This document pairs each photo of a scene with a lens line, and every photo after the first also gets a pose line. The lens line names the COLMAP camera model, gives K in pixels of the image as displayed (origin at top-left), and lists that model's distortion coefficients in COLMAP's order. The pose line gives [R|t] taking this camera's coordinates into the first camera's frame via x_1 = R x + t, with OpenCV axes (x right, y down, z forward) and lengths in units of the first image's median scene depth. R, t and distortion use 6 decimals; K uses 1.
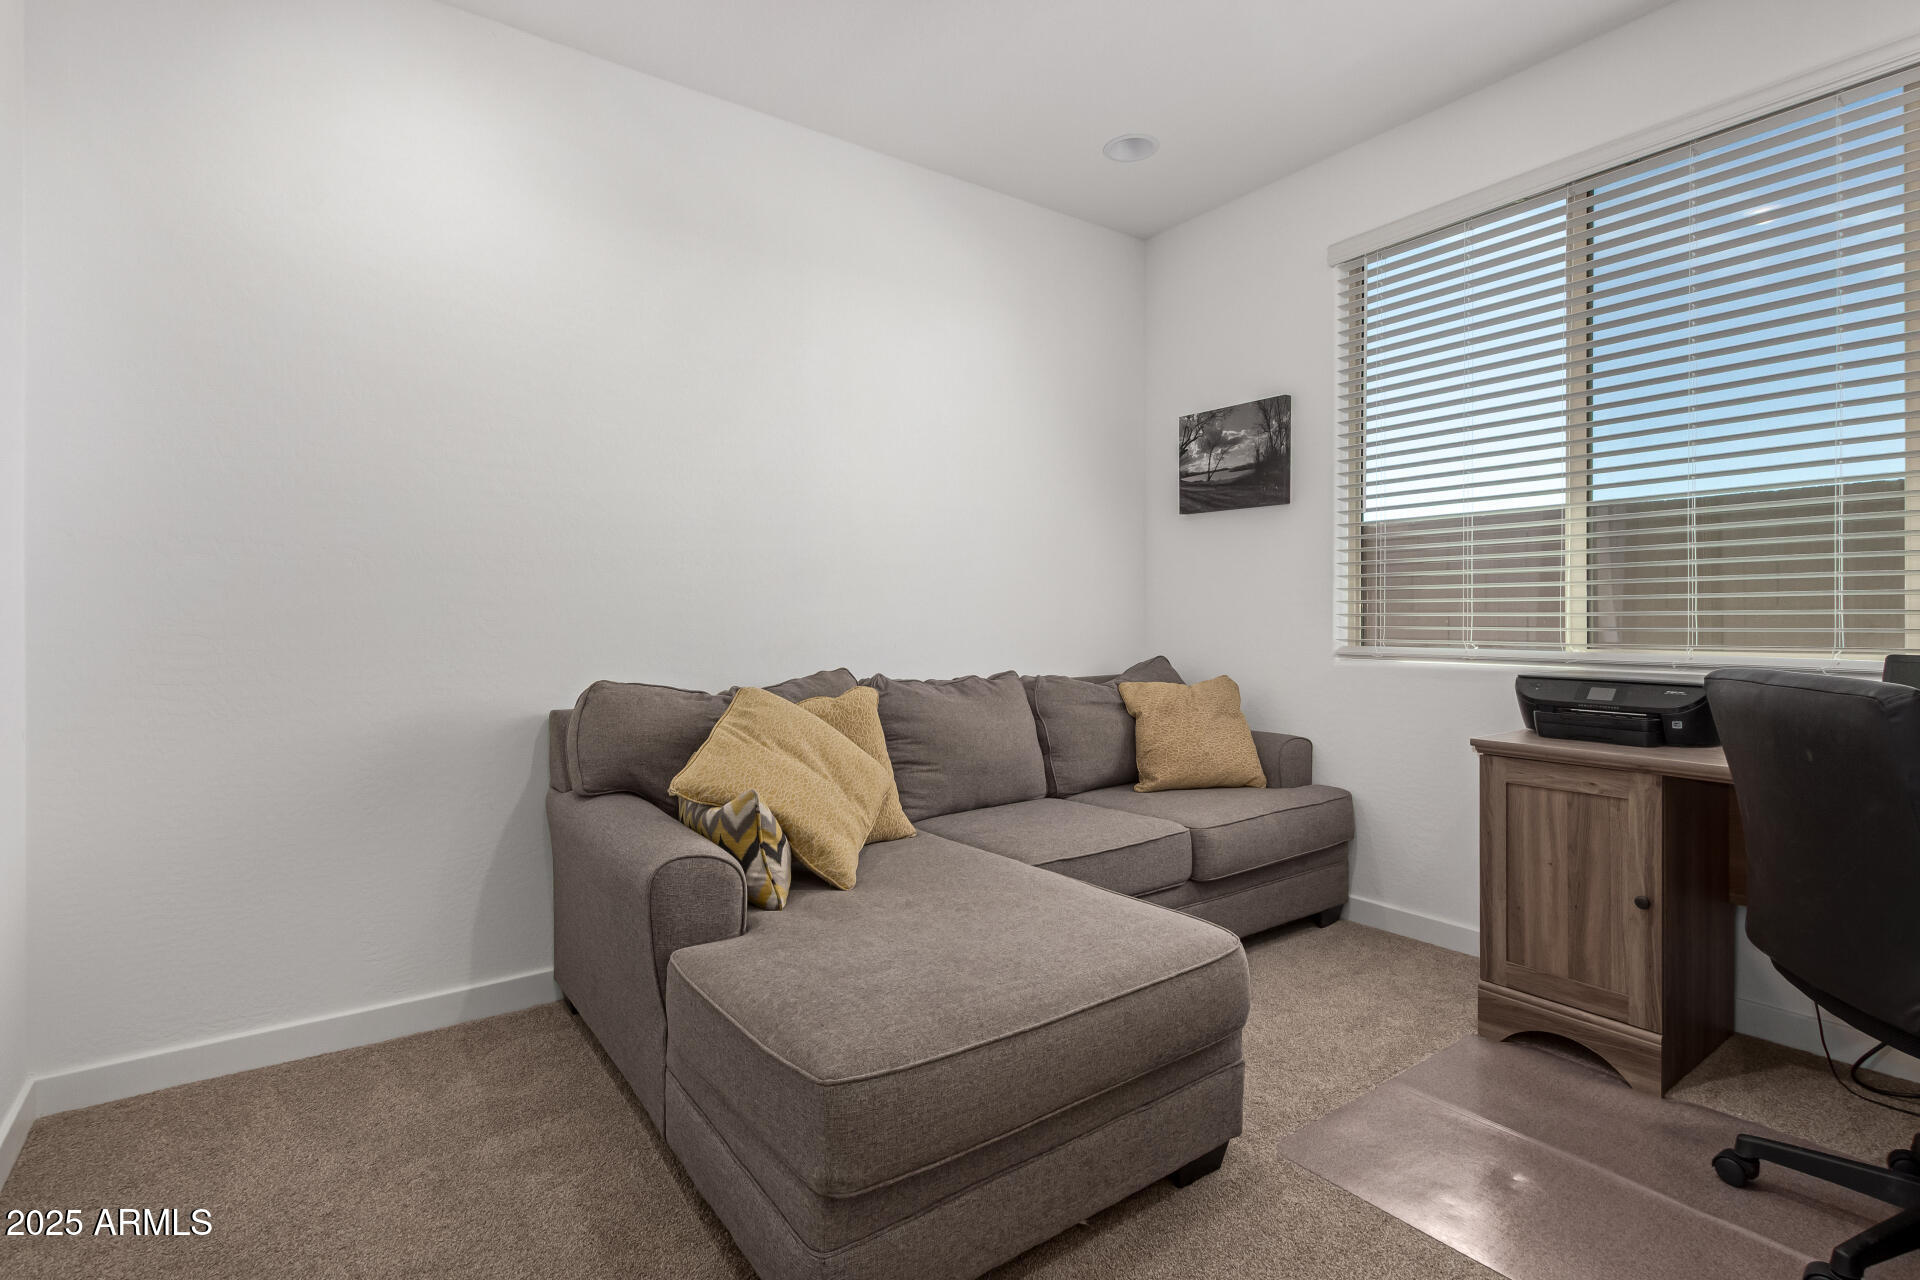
lens RADIAL K [[923.2, 0, 965.9], [0, 923.2, 631.3], [0, 0, 1]] dist [0.013071, -0.003436]
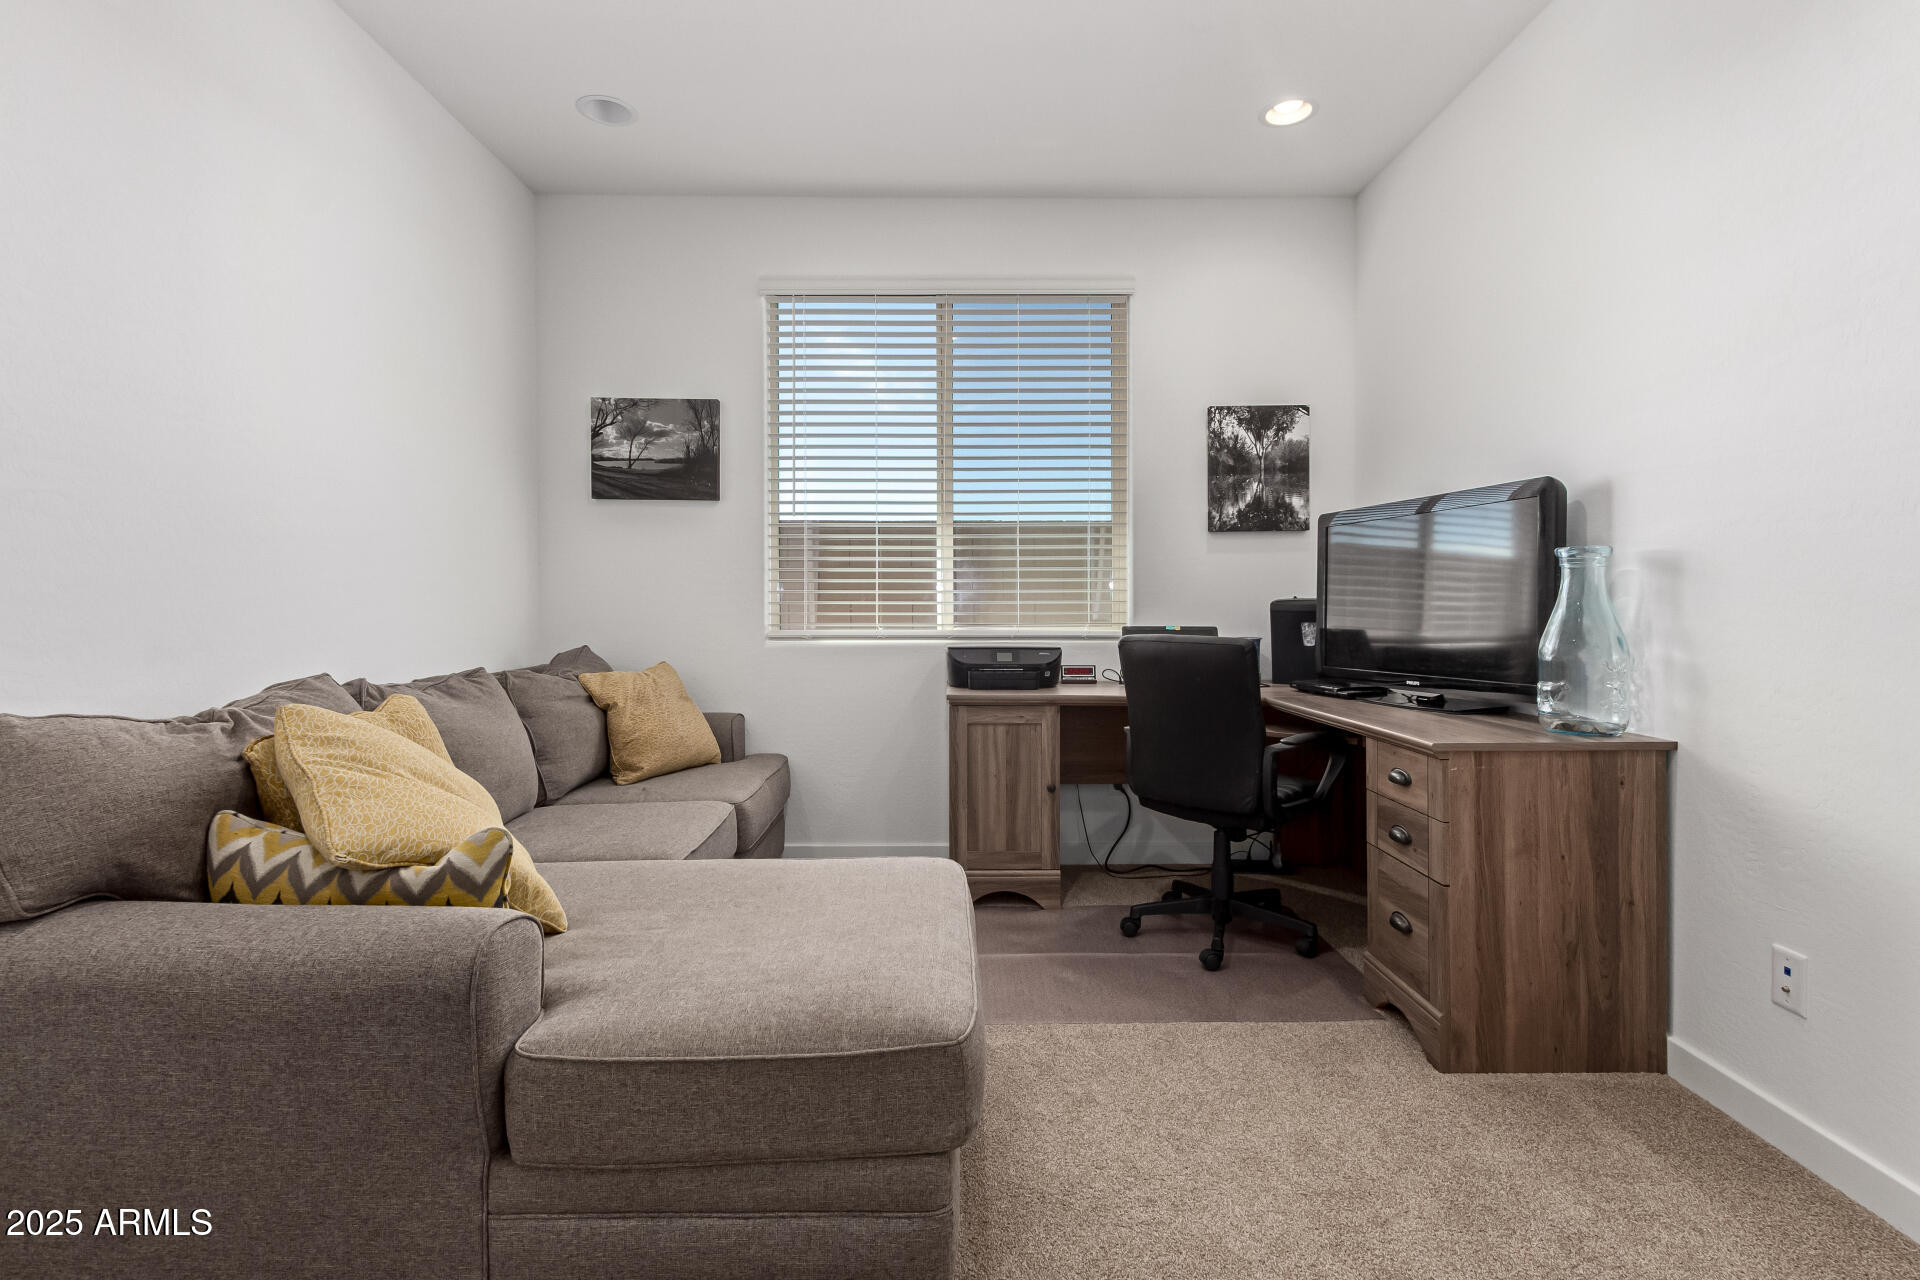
lens RADIAL K [[923.2, 0, 958.1], [0, 923.2, 622.6], [0, 0, 1]] dist [0.013071, -0.003436]
pose [[0.573986, -0.013869, 0.818748, -0.401224], [0.011706, 0.999893, 0.008731, -0.000594], [-0.818782, 0.004573, 0.574087, 0.153439]]
